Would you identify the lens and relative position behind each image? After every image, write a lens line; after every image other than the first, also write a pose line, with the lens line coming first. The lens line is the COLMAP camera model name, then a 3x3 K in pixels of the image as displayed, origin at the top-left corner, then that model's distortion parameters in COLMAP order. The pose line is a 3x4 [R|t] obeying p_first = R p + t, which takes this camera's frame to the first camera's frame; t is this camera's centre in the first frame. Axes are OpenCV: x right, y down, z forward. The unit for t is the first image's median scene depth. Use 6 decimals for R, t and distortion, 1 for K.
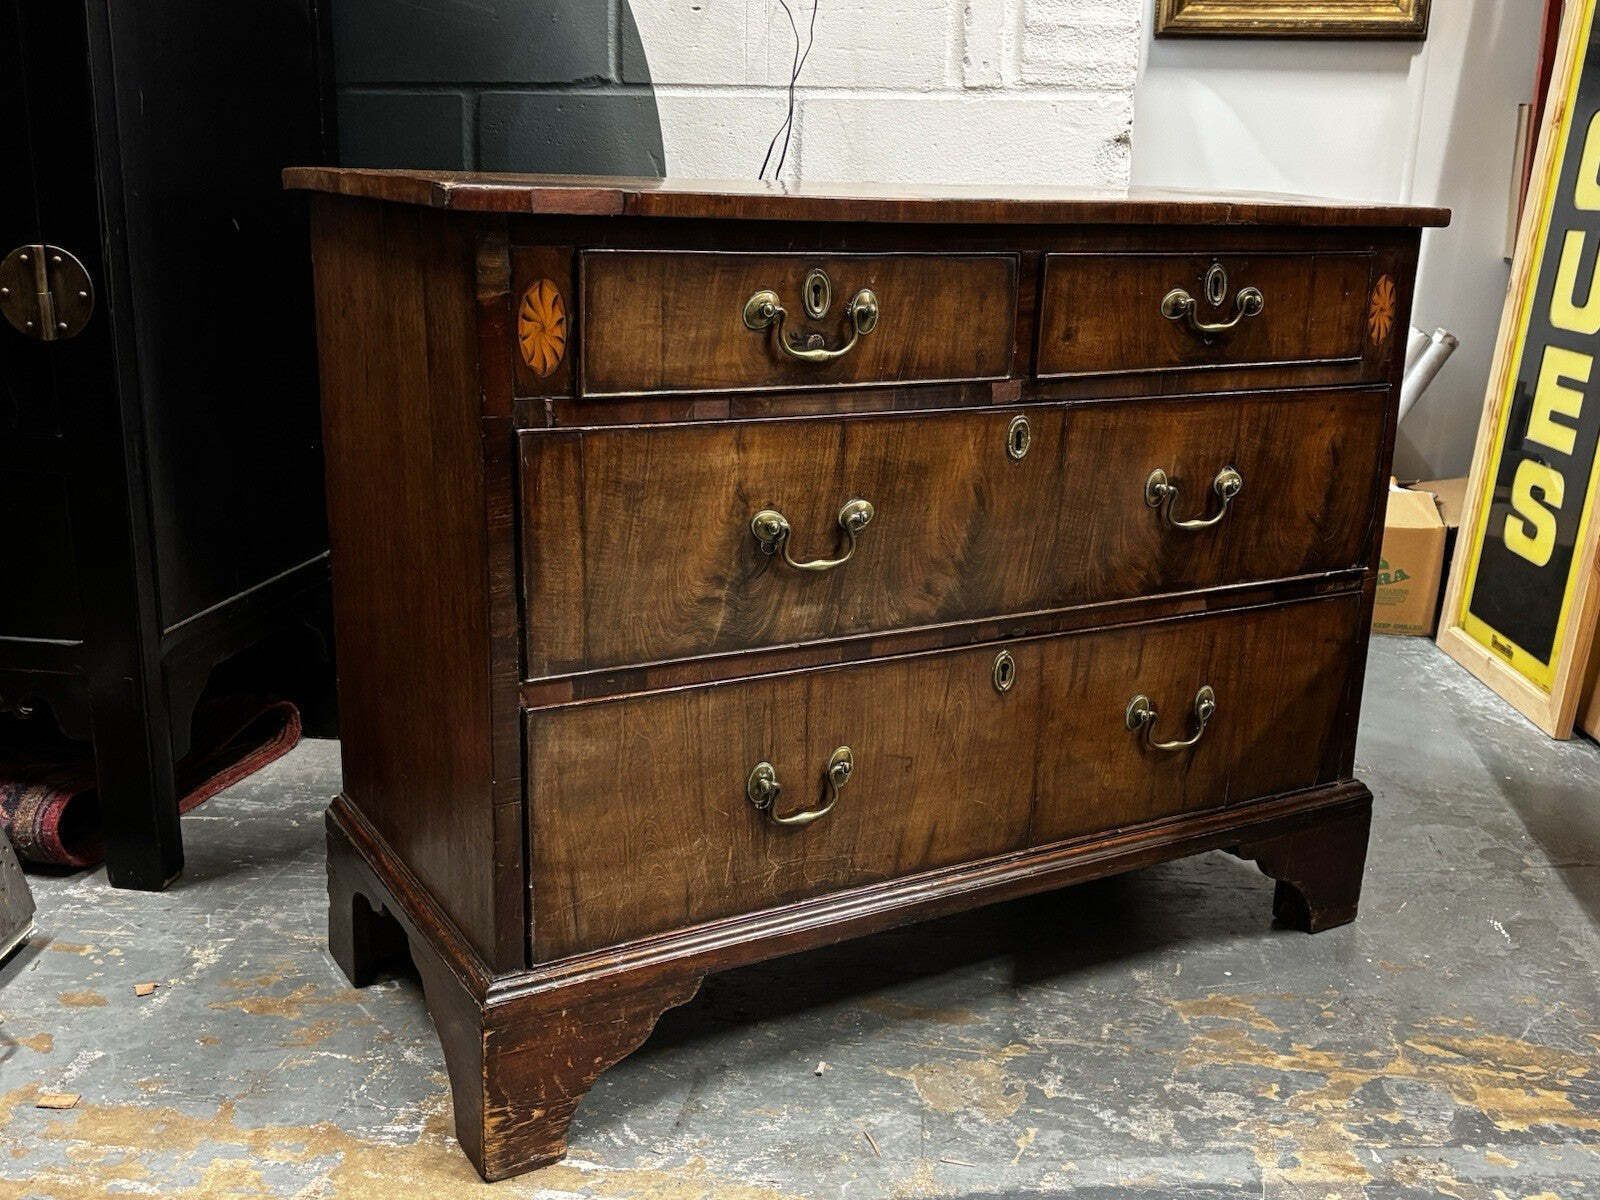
lens RADIAL K [[1620.4, 0, 805.2], [0, 1620.4, 612.3], [0, 0, 1]] dist [0.046233, 0.000000]
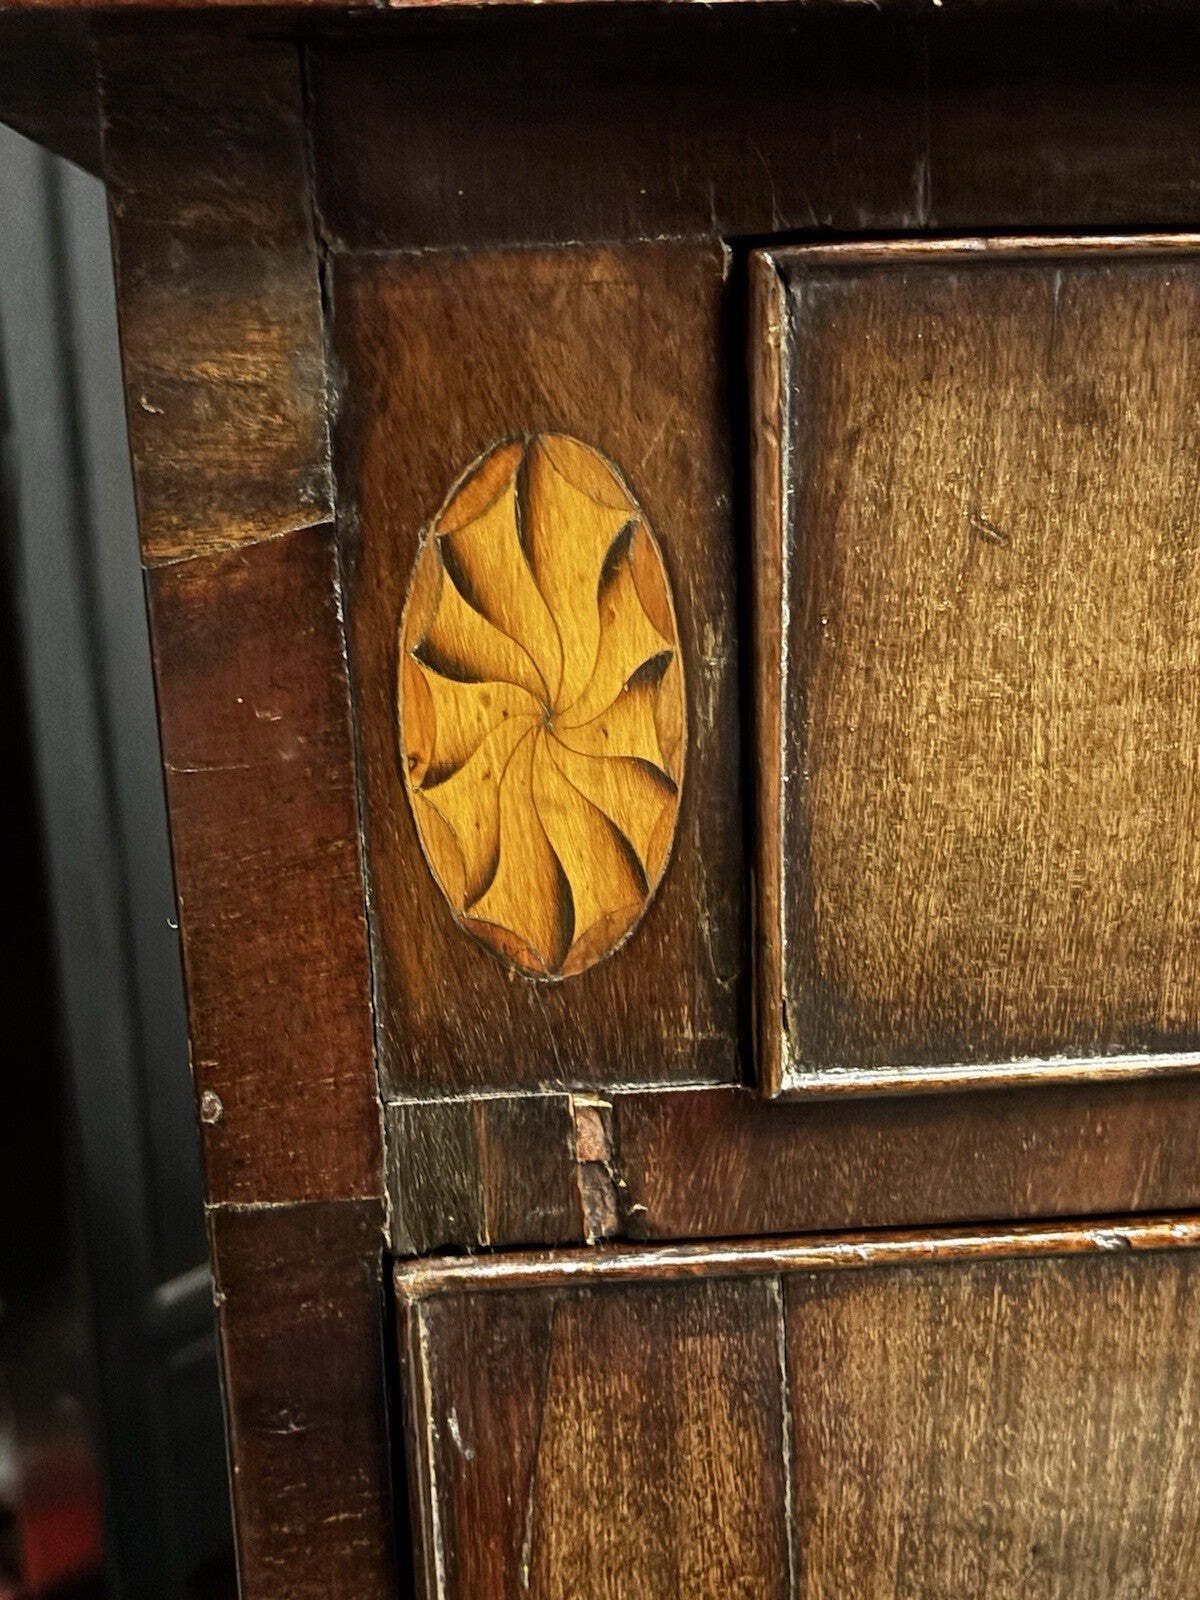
lens RADIAL K [[2011.9, 0, 609.9], [0, 2011.9, 752.6], [0, 0, 1]] dist [0.047558, 0.000000]
pose [[0.902211, 0.023773, -0.430640, -0.052064], [-0.051739, 0.997235, -0.053345, -0.132379], [0.428181, 0.070409, 0.900946, 0.670973]]
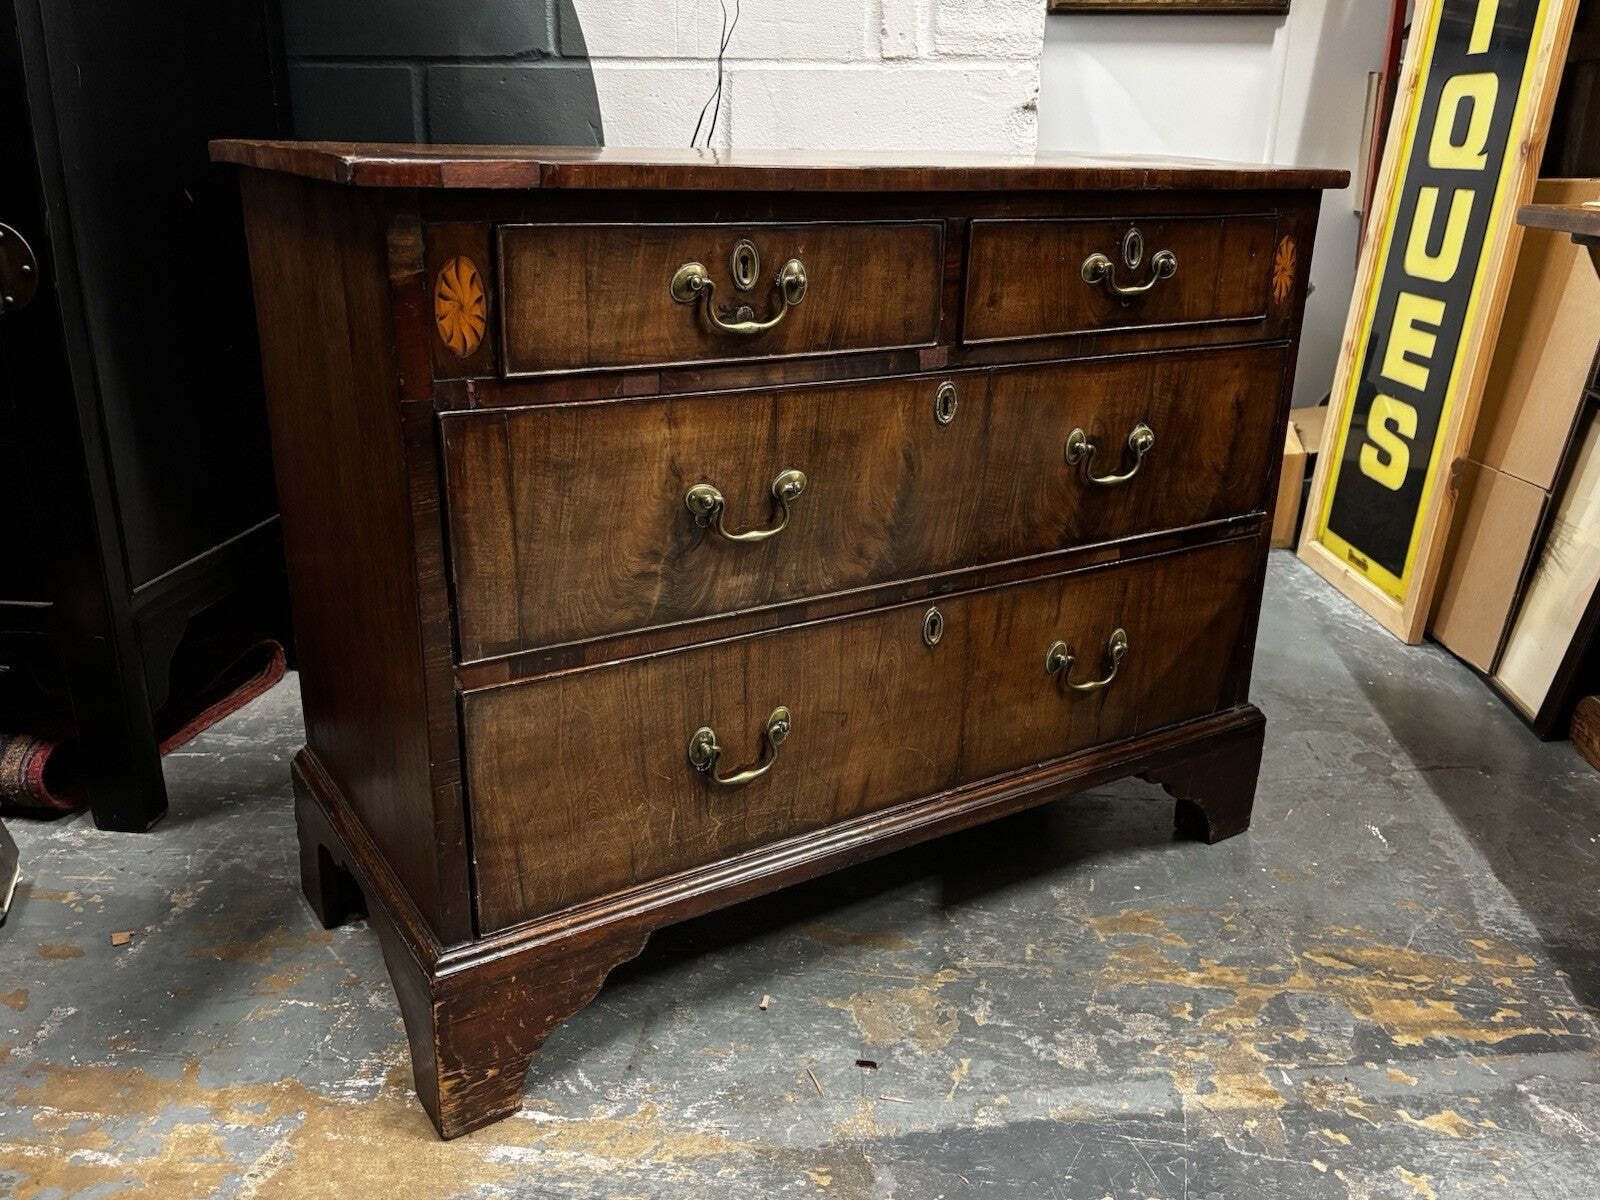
lens RADIAL K [[1325.8, 0, 797.3], [0, 1325.8, 600.1], [0, 0, 1]] dist [0.042519, -0.013824]
pose [[0.999169, -0.021230, 0.034794, 0.005948], [0.018805, 0.997466, 0.068619, -0.042701], [-0.036162, -0.067907, 0.997036, 0.157176]]
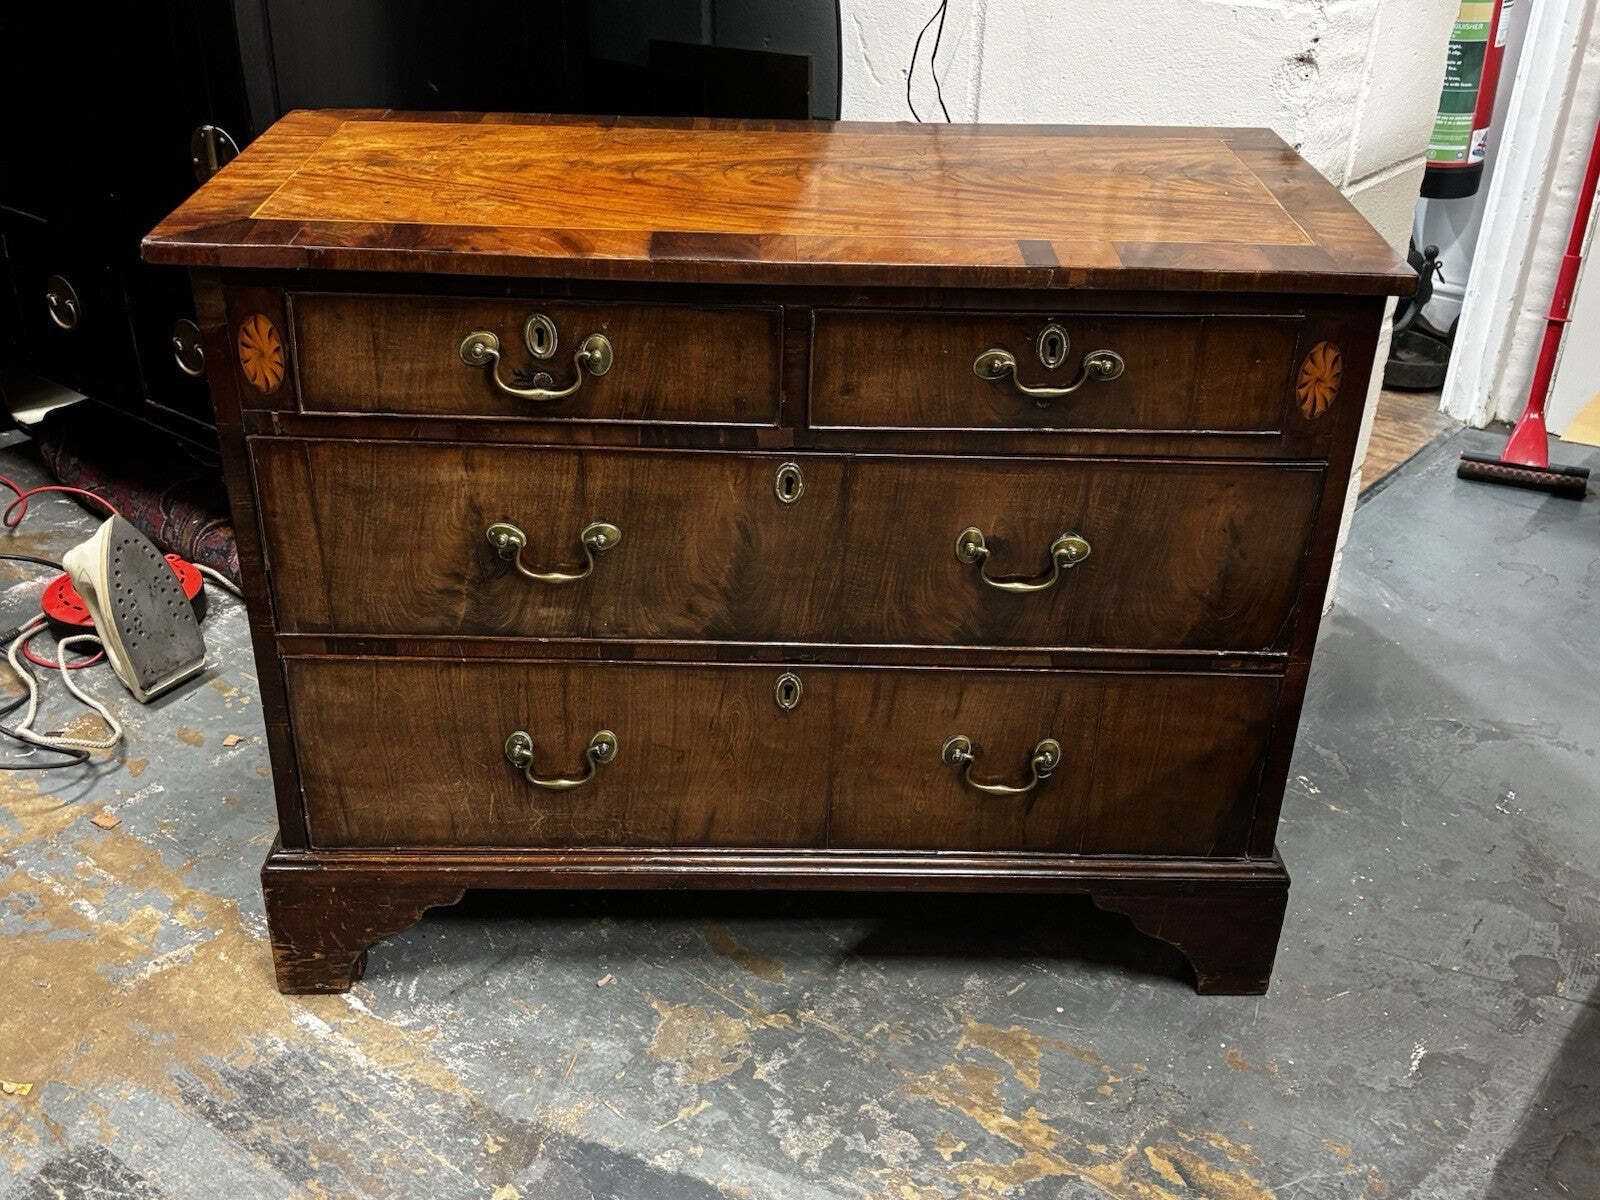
lens RADIAL K [[1620.4, 0, 796.8], [0, 1620.4, 614.6], [0, 0, 1]] dist [0.046233, 0.000000]
pose [[0.872606, 0.234329, -0.428543, 0.578475], [-0.133607, 0.958452, 0.252032, -0.280173], [0.469796, -0.162668, 0.867658, 0.128375]]
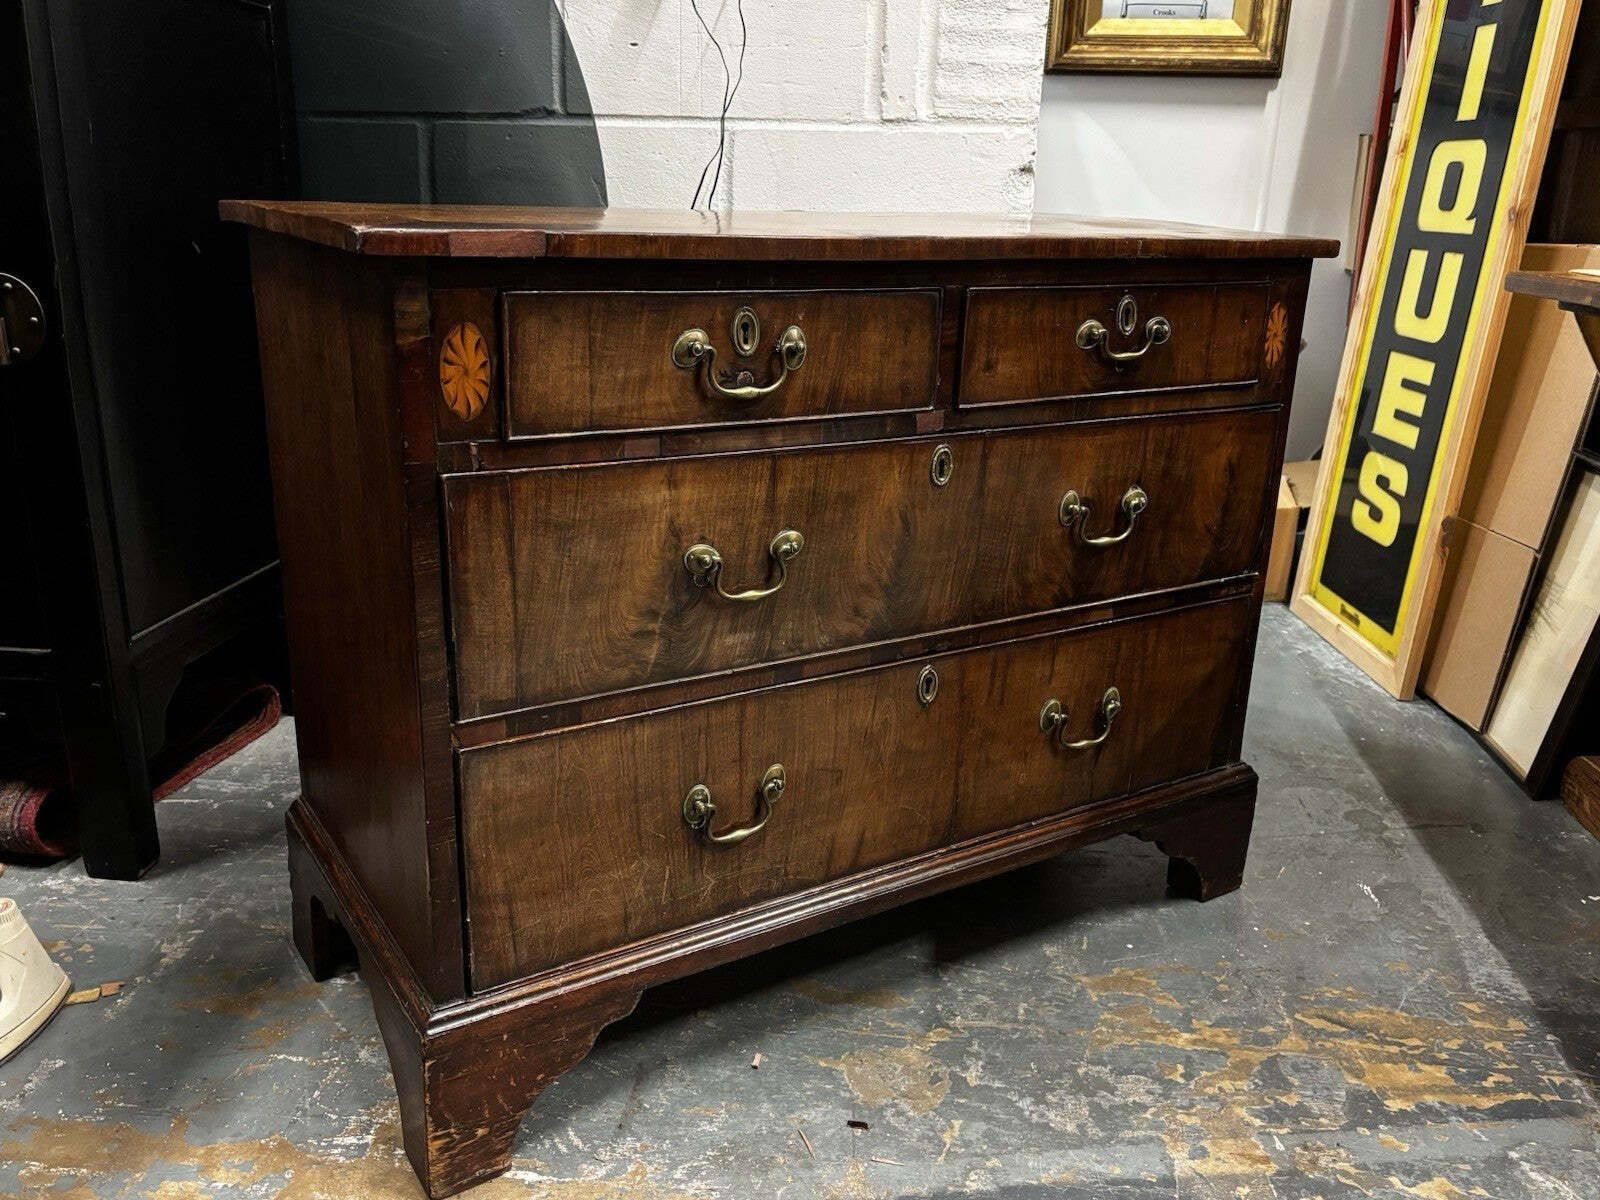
lens RADIAL K [[1325.8, 0, 799.4], [0, 1325.8, 600.7], [0, 0, 1]] dist [0.042519, -0.013824]
pose [[0.999139, -0.009635, 0.040346, 0.005193], [0.008030, 0.999178, 0.039739, -0.055380], [-0.040696, -0.039381, 0.998395, 0.150822]]
